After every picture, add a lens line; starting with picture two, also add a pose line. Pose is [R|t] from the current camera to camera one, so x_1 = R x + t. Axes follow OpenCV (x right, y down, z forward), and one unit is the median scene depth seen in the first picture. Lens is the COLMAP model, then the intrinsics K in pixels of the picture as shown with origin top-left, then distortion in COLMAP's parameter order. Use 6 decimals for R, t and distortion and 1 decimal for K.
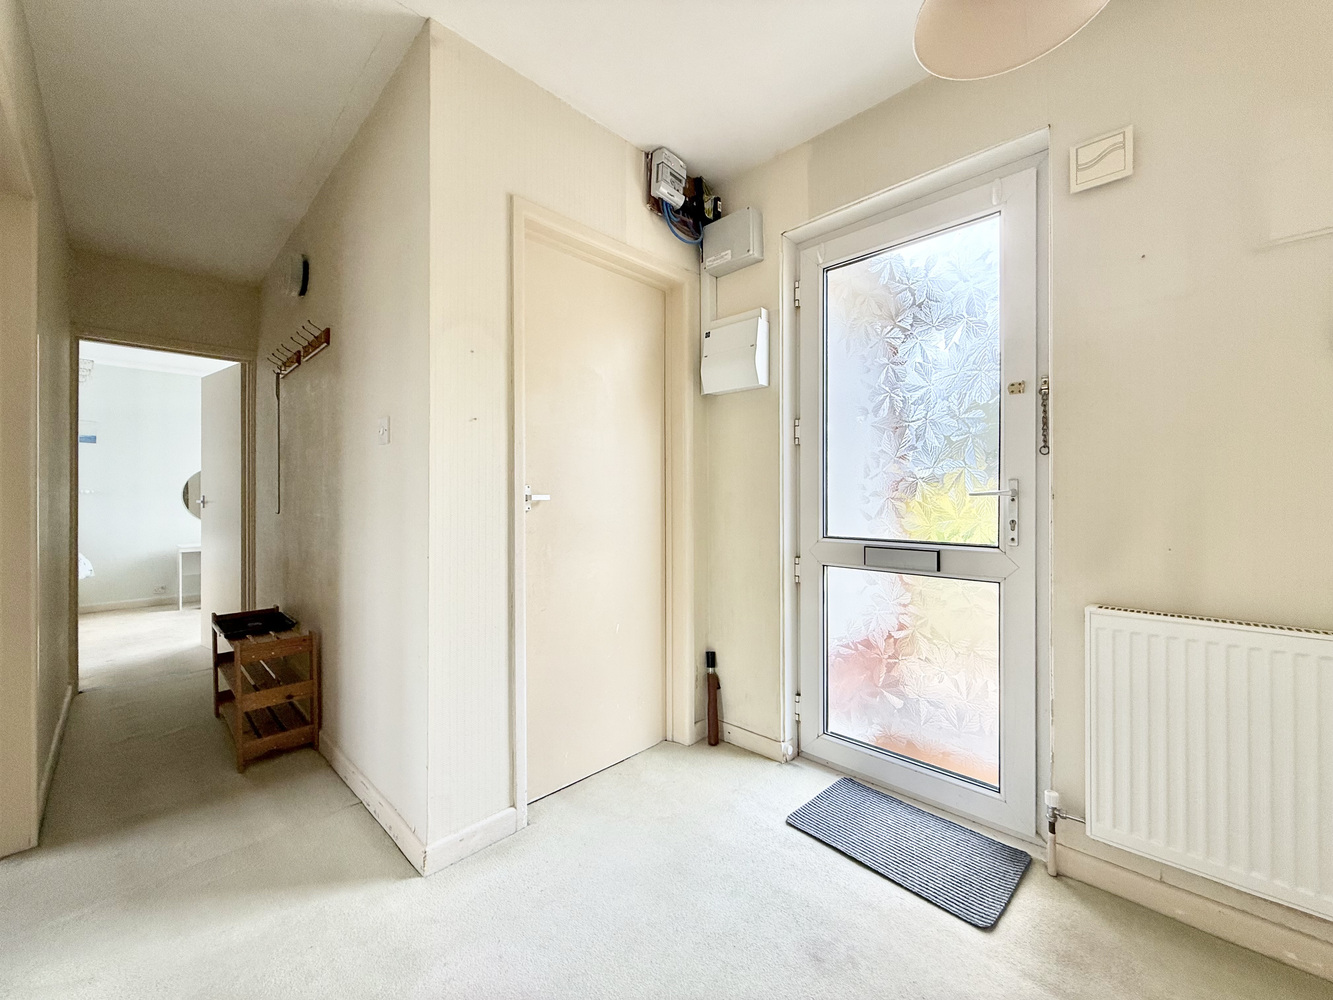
lens RADIAL K [[529.6, 0, 662.7], [0, 529.6, 497.9], [0, 0, 1]] dist [-0.000217, -0.000091]
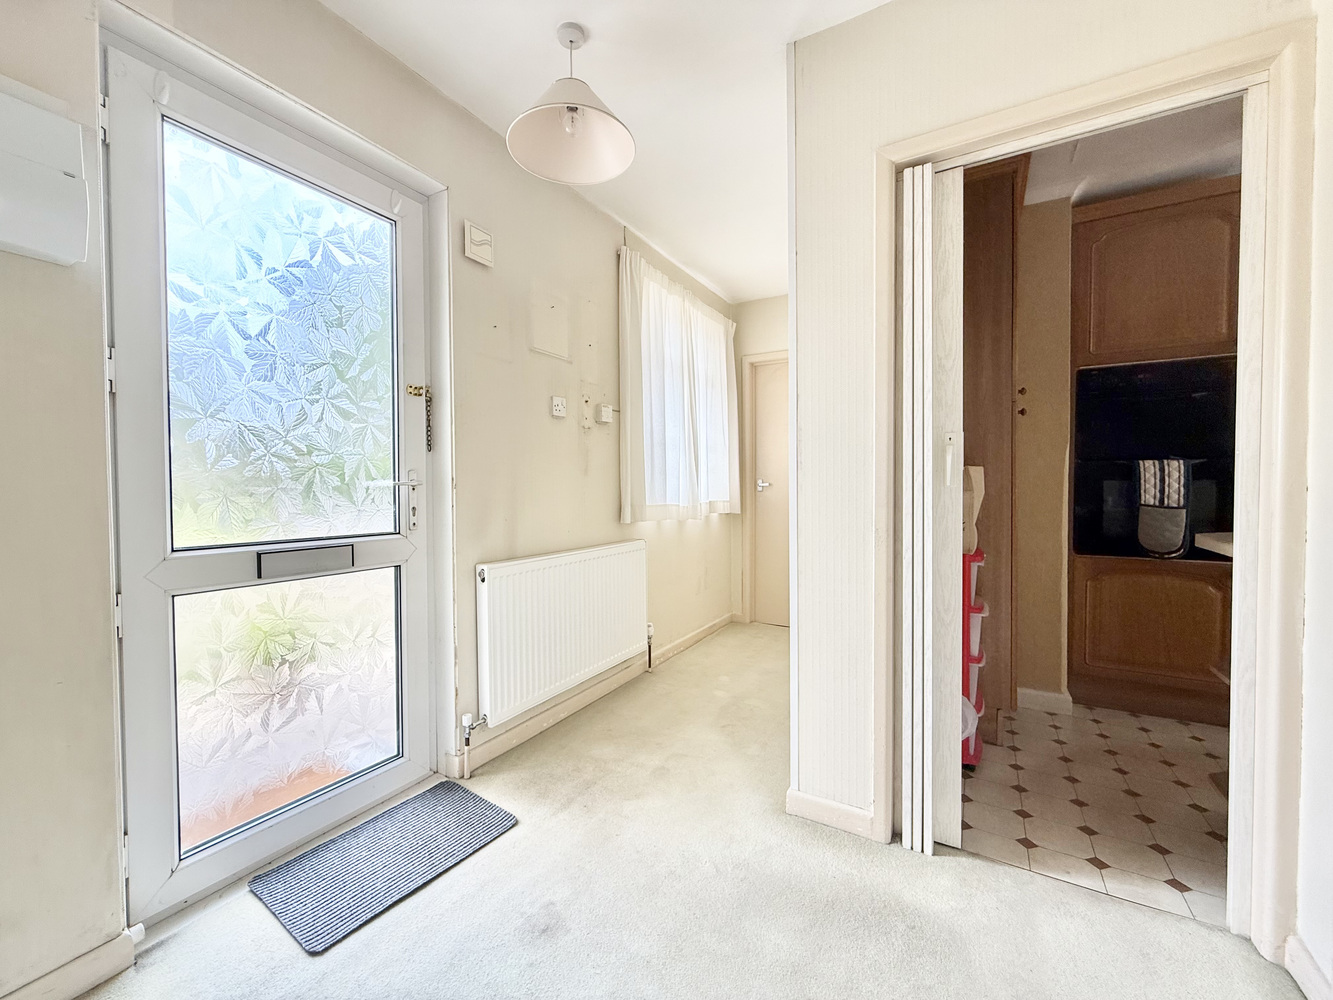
lens RADIAL K [[529.6, 0, 662.7], [0, 529.6, 497.9], [0, 0, 1]] dist [-0.000217, -0.000091]
pose [[-0.237614, -0.016371, 0.971222, -0.560100], [0.004882, 0.999825, 0.018048, 0.004150], [-0.971347, 0.009030, -0.237492, 0.749072]]
